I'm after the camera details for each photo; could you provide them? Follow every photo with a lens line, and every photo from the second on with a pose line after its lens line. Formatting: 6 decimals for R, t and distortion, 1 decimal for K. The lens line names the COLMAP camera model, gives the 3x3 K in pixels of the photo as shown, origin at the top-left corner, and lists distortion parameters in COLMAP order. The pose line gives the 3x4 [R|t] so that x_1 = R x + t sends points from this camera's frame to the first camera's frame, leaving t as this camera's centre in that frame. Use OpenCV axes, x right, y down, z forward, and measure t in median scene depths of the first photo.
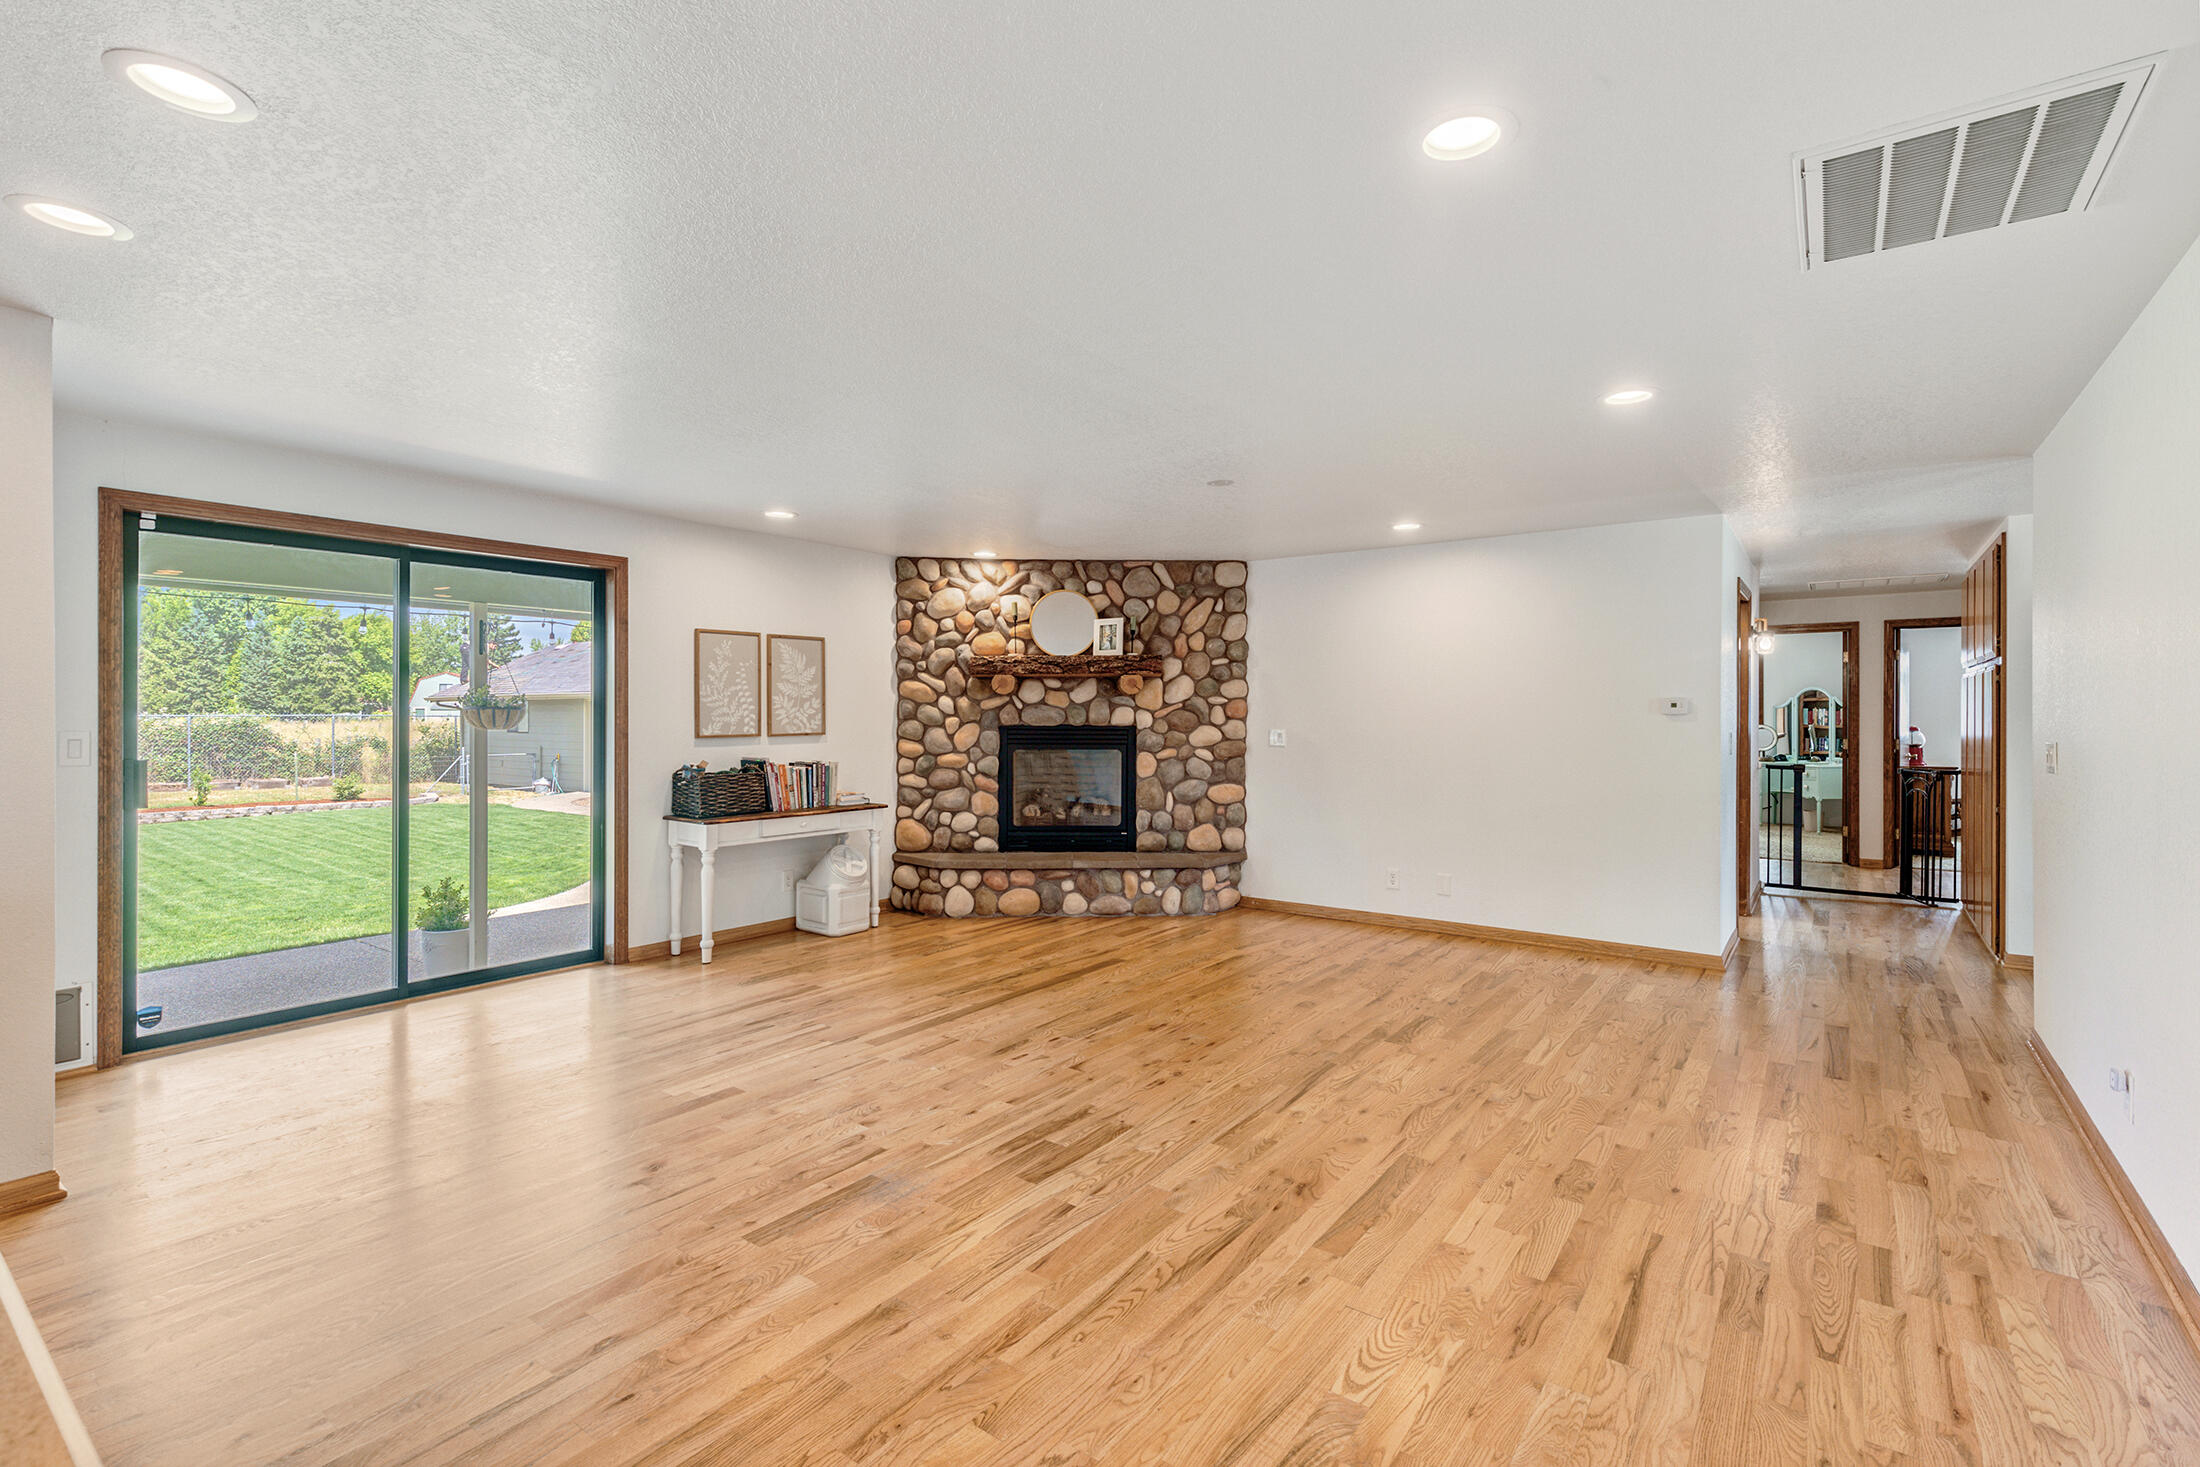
lens RADIAL K [[995.9, 0, 1116.7], [0, 995.9, 719.2], [0, 0, 1]] dist [0.010566, -0.002567]
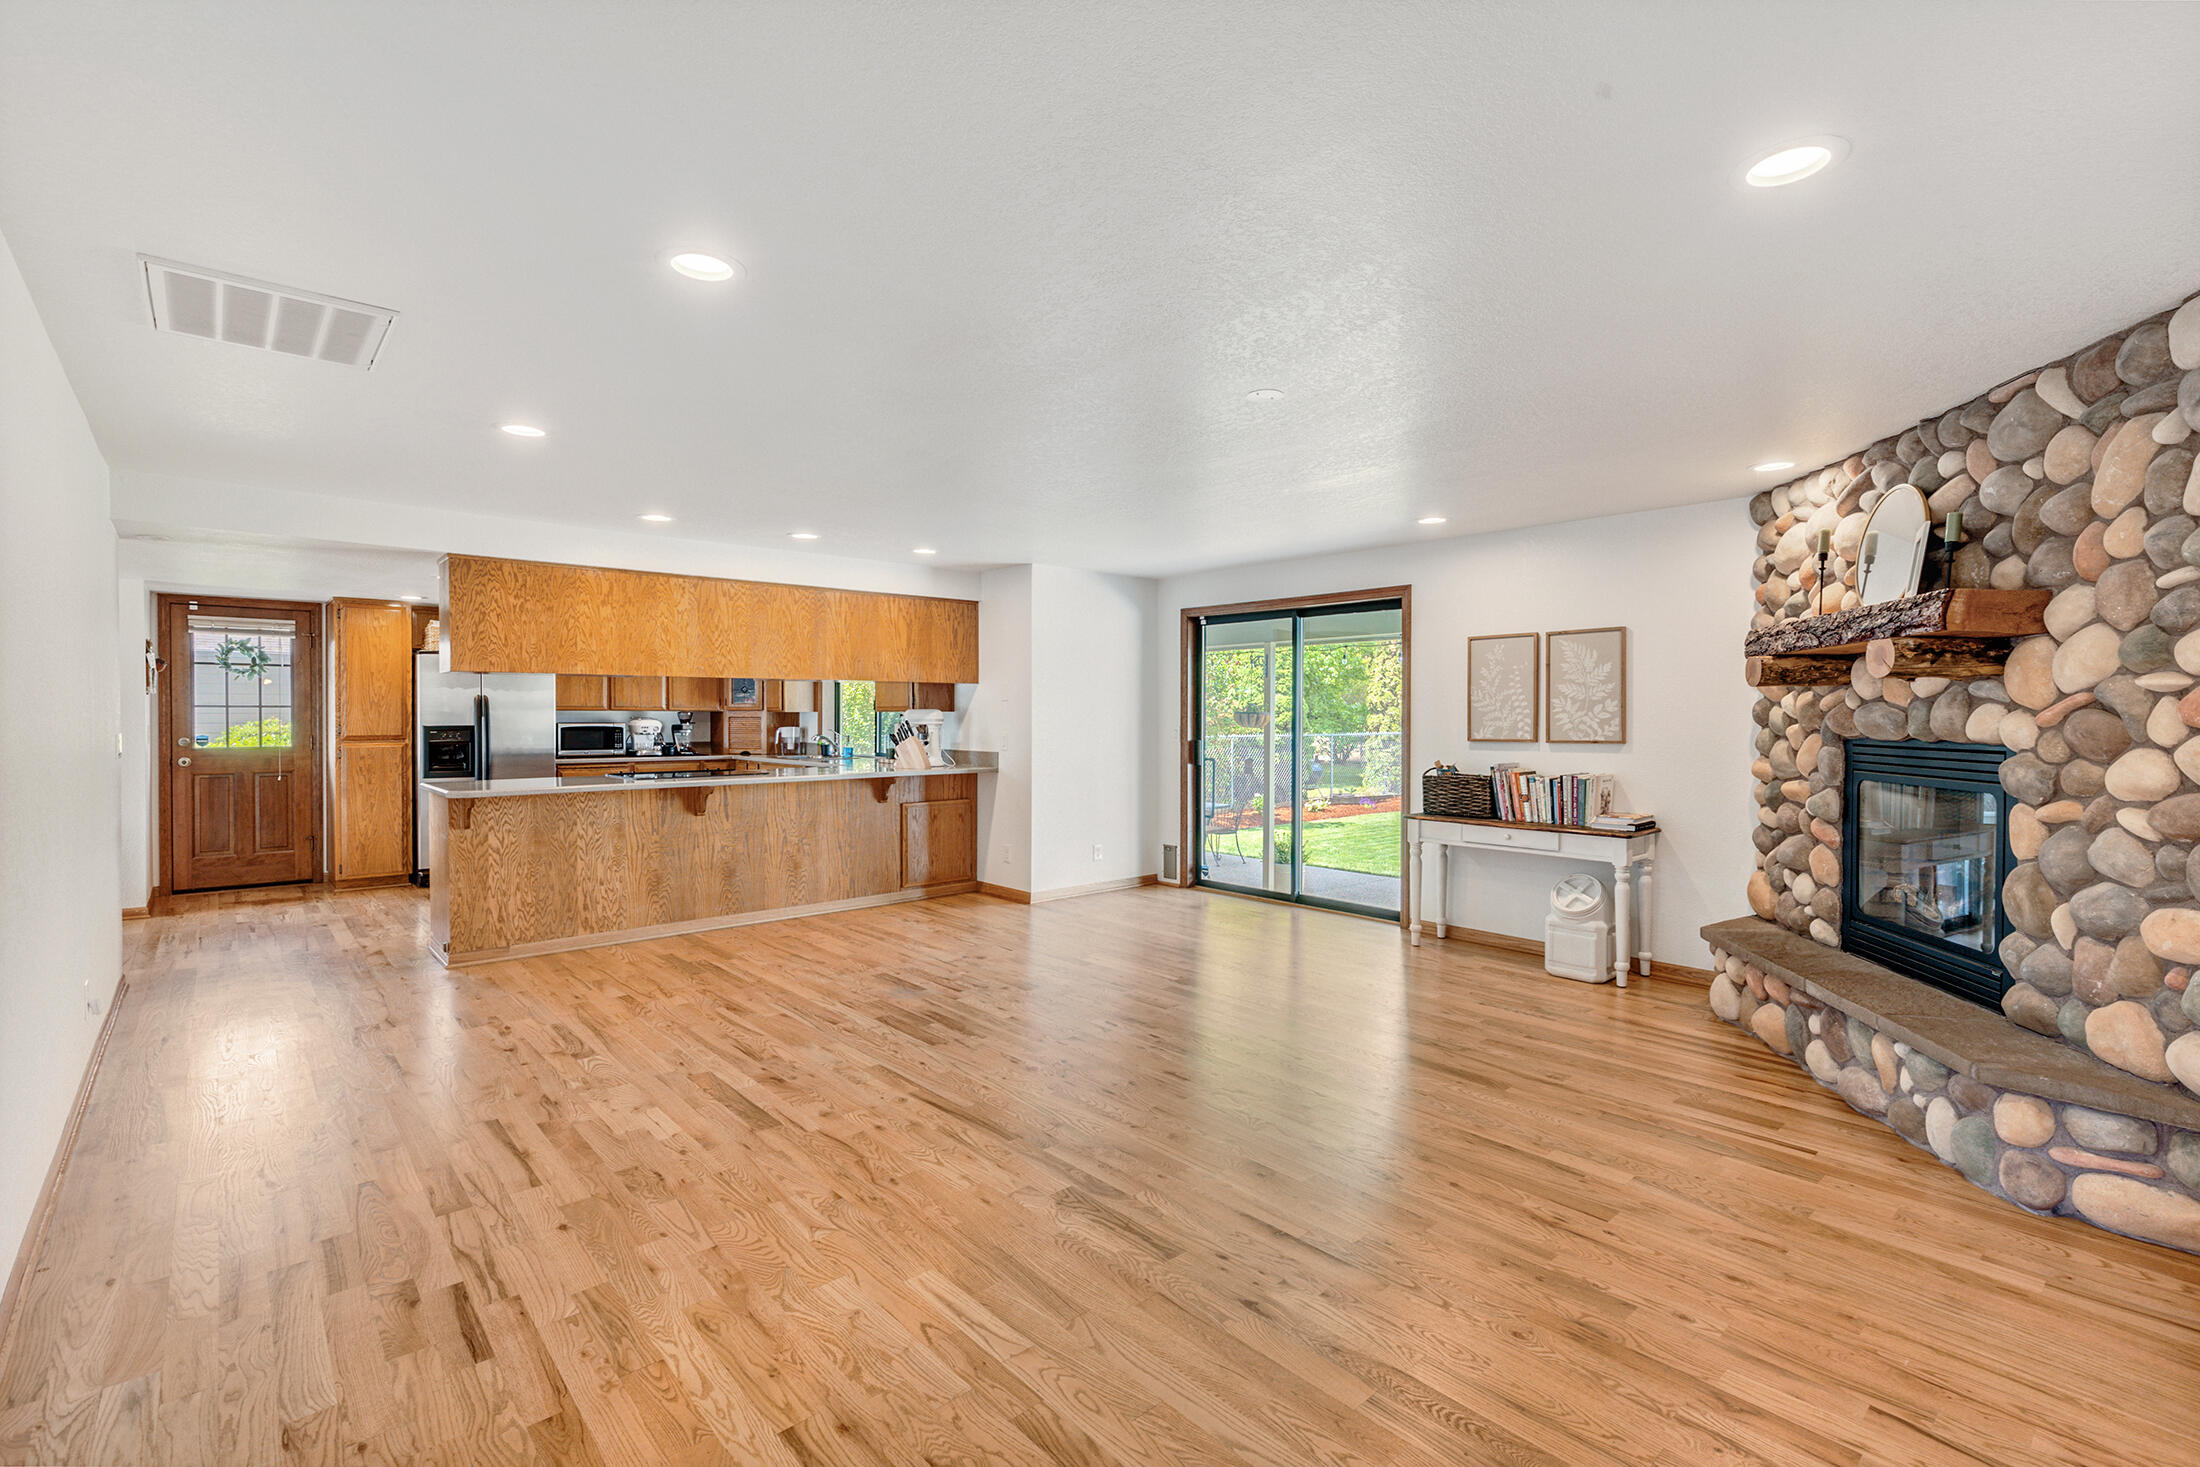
lens RADIAL K [[995.9, 0, 1114.9], [0, 995.9, 729.6], [0, 0, 1]] dist [0.010566, -0.002567]
pose [[-0.211440, 0.009989, -0.977340, 0.671640], [-0.008964, 0.999886, 0.012159, -0.002523], [0.977350, 0.011332, -0.211326, 0.840280]]
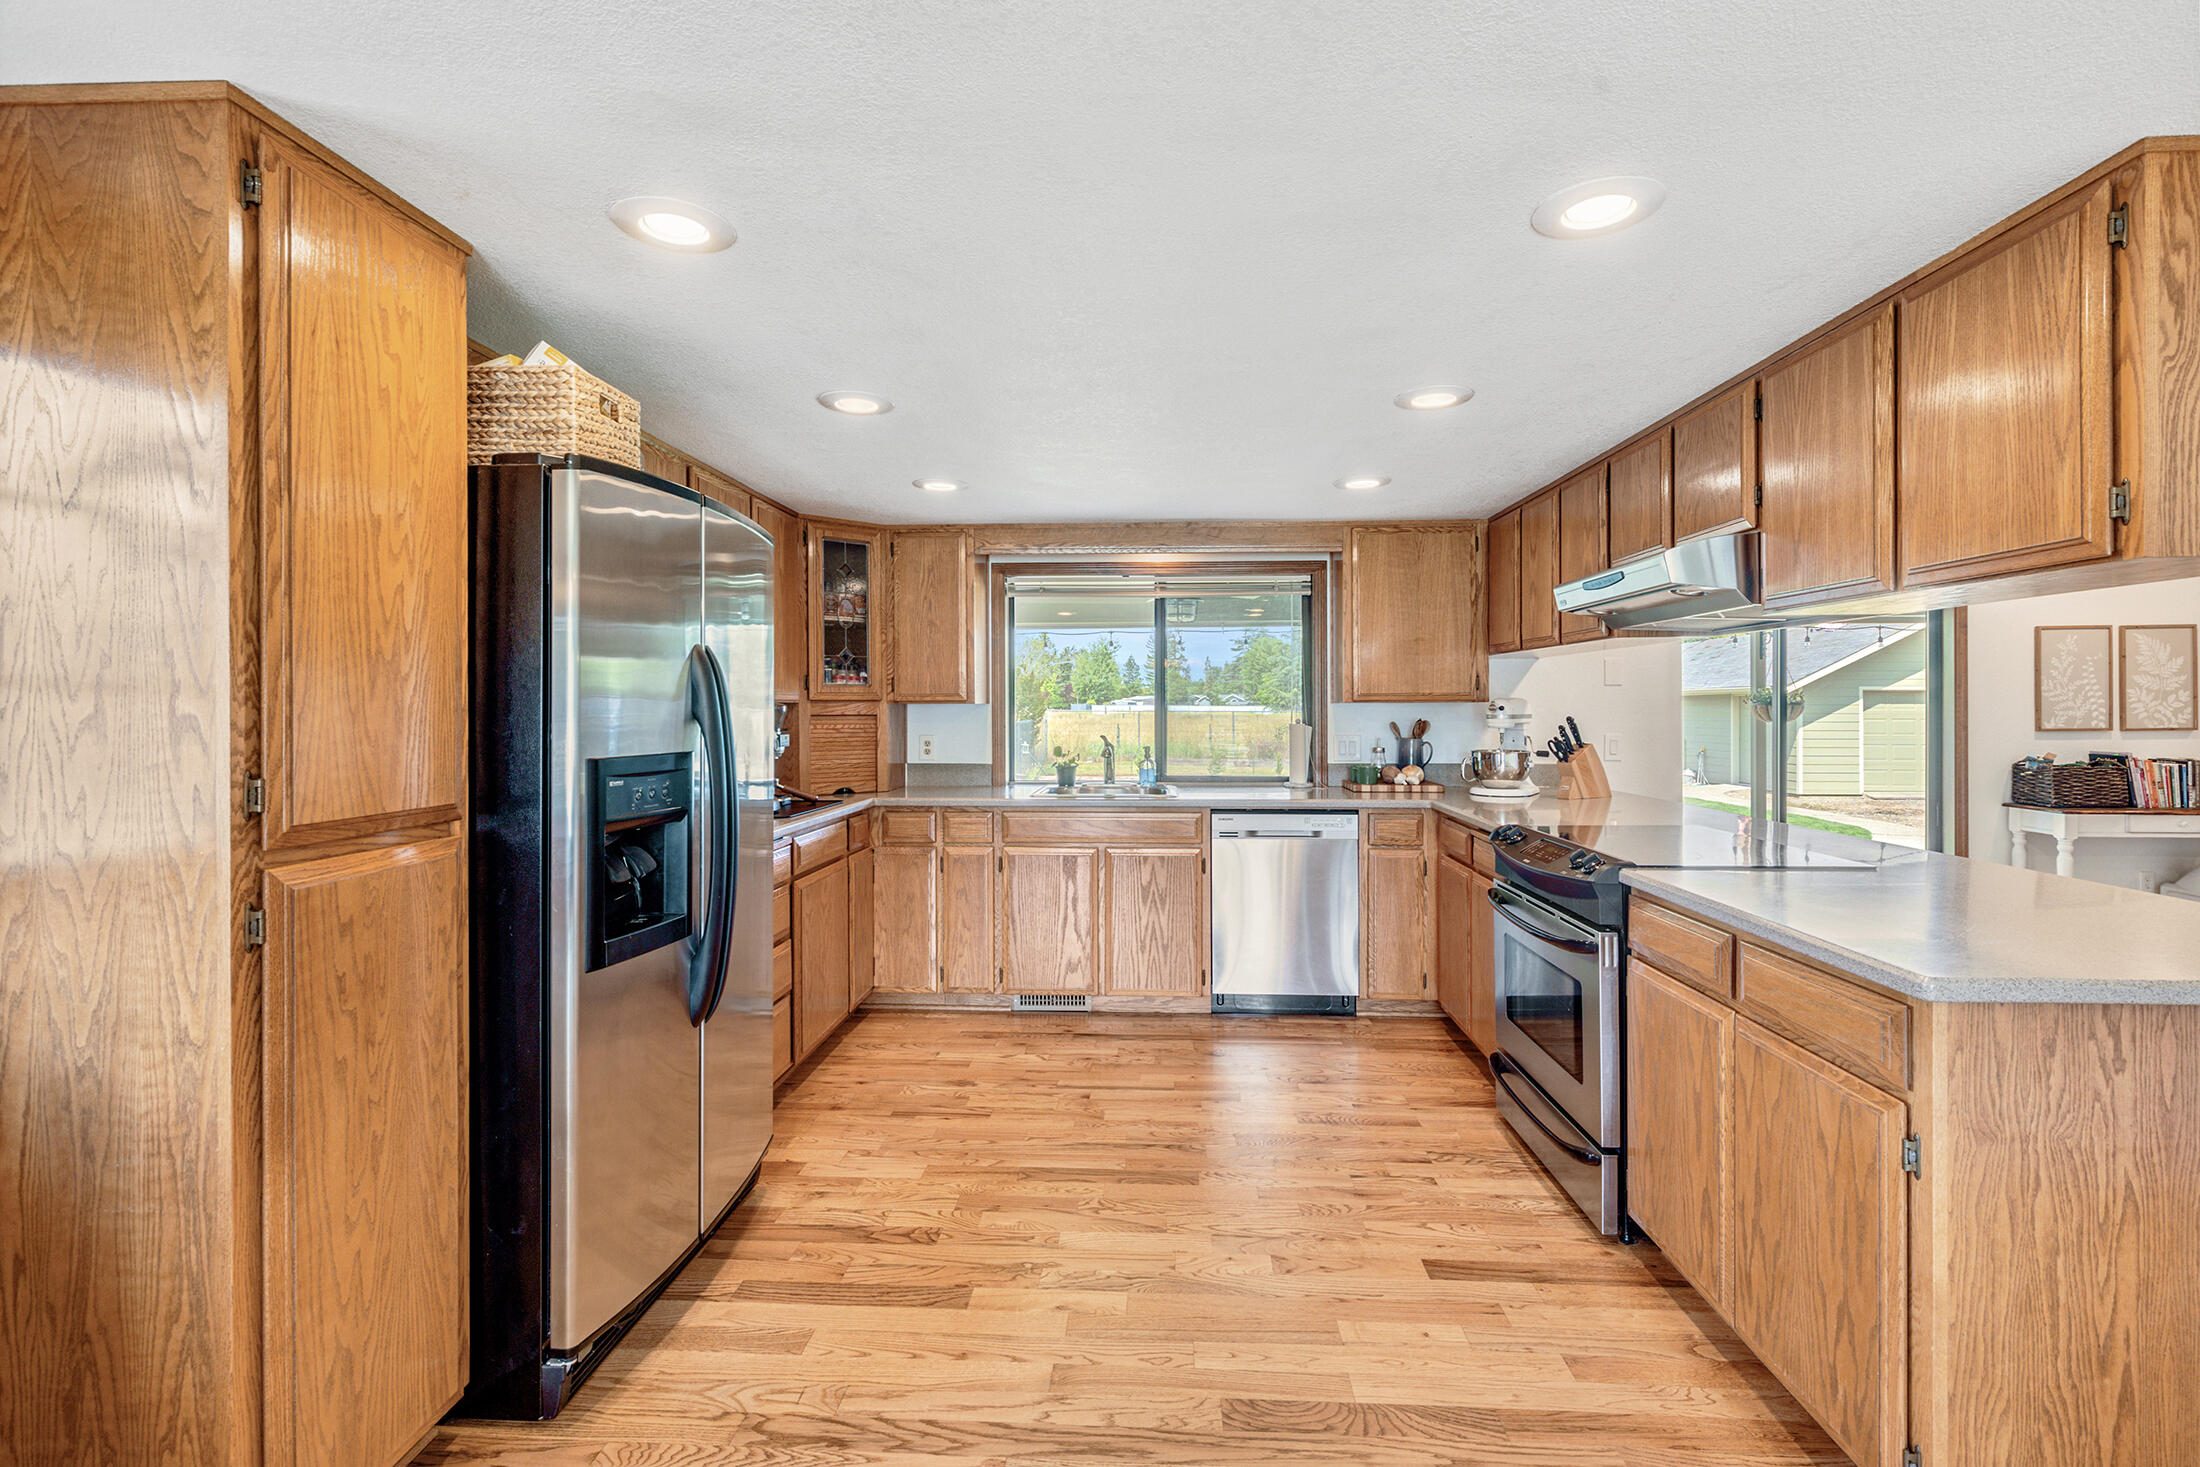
lens RADIAL K [[995.9, 0, 1109.2], [0, 995.9, 709.0], [0, 0, 1]] dist [0.010566, -0.002567]
pose [[0.539963, -0.003718, -0.841681, -0.062334], [-0.000676, 0.999988, -0.004851, 0.001620], [0.841689, 0.003188, 0.539954, -0.370947]]
